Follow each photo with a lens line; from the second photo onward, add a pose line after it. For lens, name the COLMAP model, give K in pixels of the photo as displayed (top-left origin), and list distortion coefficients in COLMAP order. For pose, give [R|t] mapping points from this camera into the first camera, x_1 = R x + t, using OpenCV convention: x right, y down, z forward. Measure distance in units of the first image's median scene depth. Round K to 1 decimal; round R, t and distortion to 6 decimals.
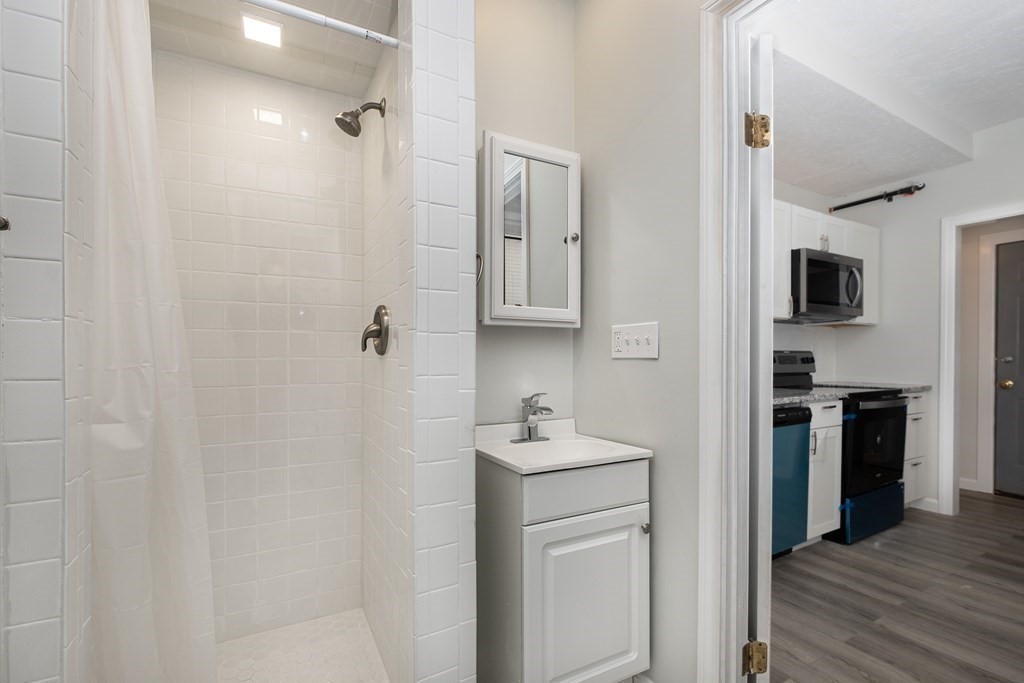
lens RADIAL K [[461.6, 0, 510.9], [0, 461.6, 361.7], [0, 0, 1]] dist [0.003270, 0.001170]
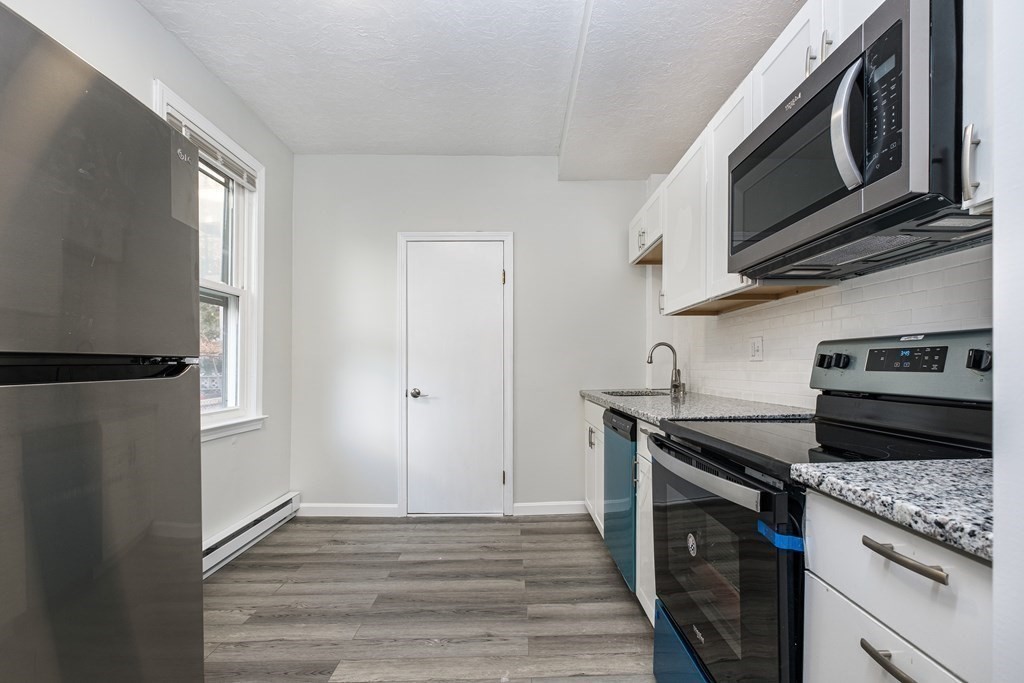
lens RADIAL K [[449.9, 0, 511.7], [0, 449.9, 345.7], [0, 0, 1]] dist [-0.000165, -0.000018]
pose [[-0.501926, -0.031574, -0.864334, 1.164890], [0.000876, 0.999314, -0.037014, -0.002499], [0.864910, -0.019335, -0.501554, 0.999596]]
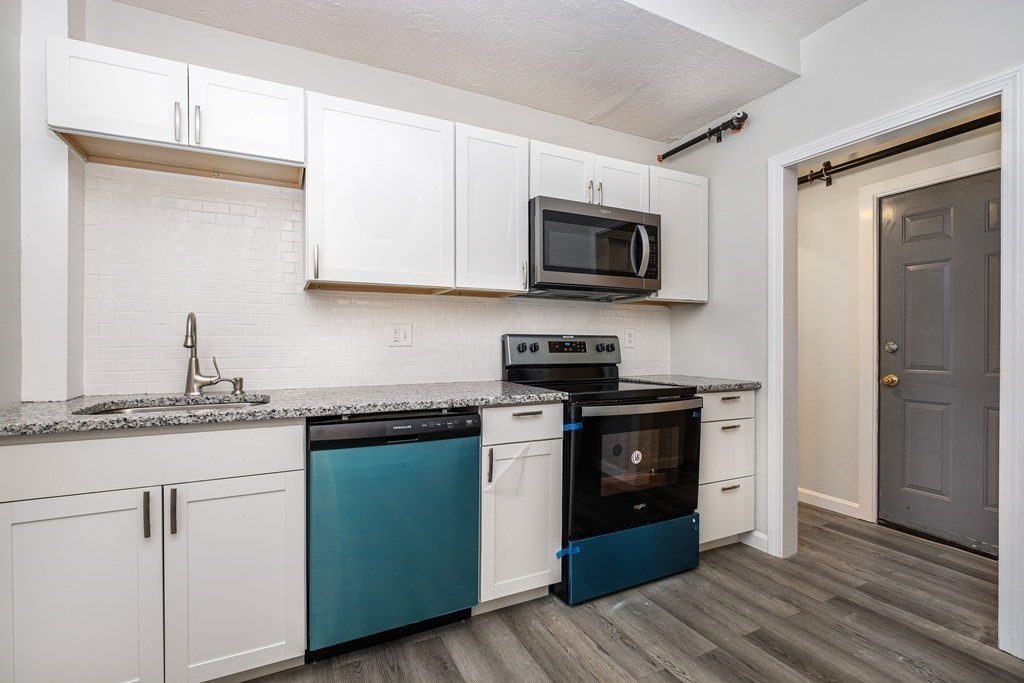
lens RADIAL K [[430.3, 0, 511.2], [0, 430.3, 349.9], [0, 0, 1]] dist [-0.002501, -0.000328]
pose [[0.995755, 0.003677, -0.091968, 0.612986], [-0.003626, 0.999993, 0.000715, 0.000571], [0.091970, -0.000378, 0.995762, 0.291699]]
